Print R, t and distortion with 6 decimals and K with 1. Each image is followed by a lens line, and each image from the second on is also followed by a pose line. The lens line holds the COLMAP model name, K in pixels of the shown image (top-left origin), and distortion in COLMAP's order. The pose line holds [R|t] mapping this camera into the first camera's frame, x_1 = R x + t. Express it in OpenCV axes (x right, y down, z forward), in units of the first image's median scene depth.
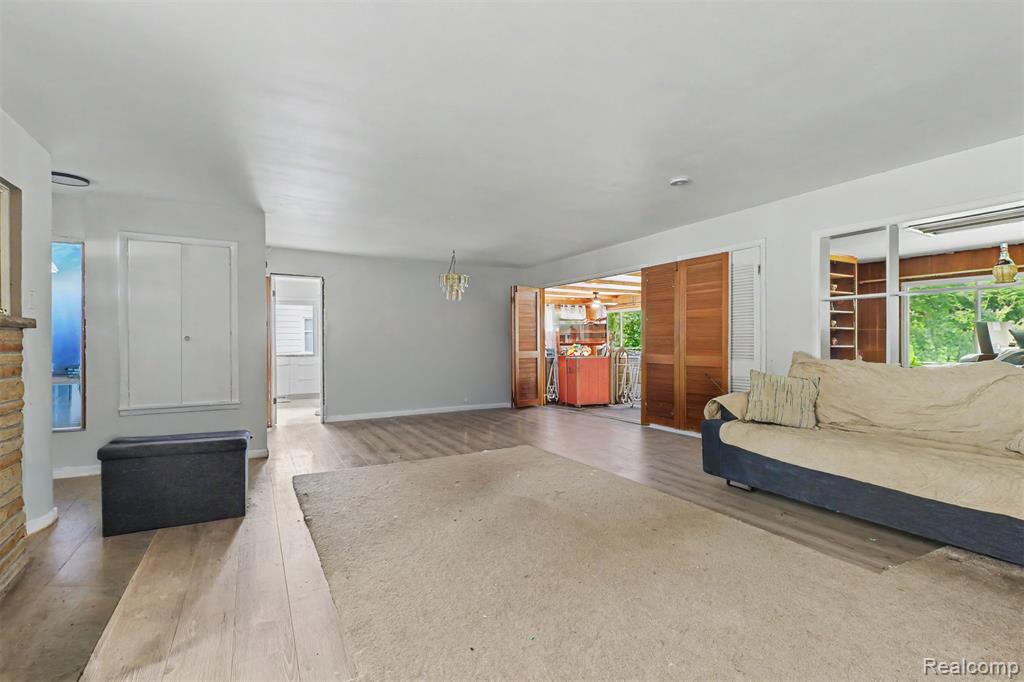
lens RADIAL K [[478.8, 0, 509.6], [0, 478.8, 339.8], [0, 0, 1]] dist [0.009987, 0.000017]
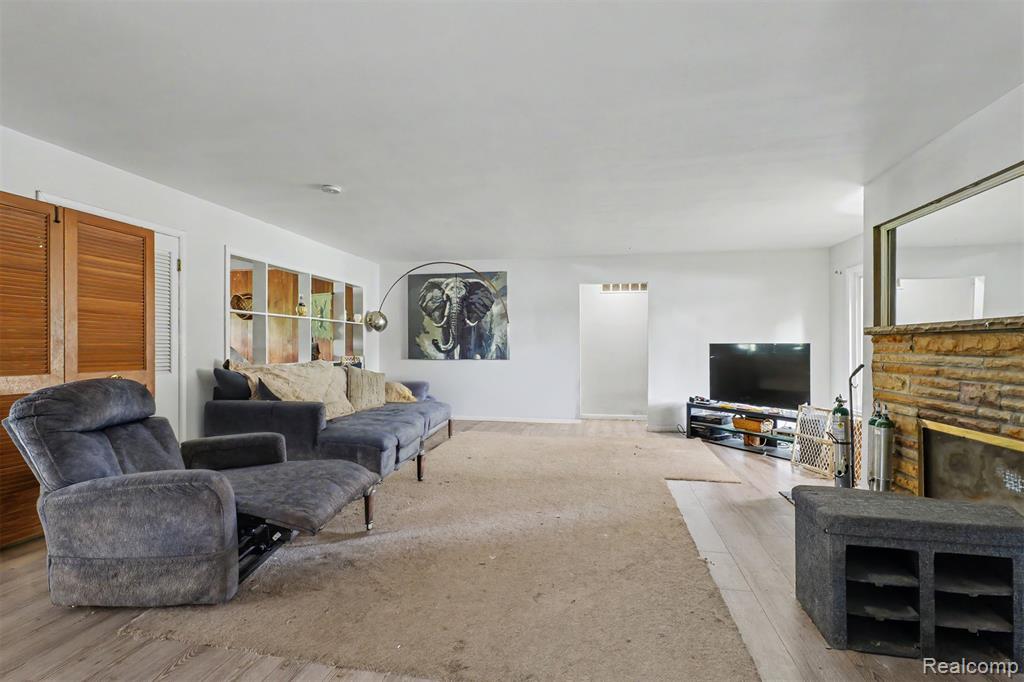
lens RADIAL K [[478.8, 0, 510.9], [0, 478.8, 345.6], [0, 0, 1]] dist [0.009987, 0.000017]
pose [[-0.742329, 0.007299, 0.669996, -0.465612], [0.005637, 0.999973, -0.004647, 0.005373], [-0.670012, 0.000327, -0.742350, 1.166248]]
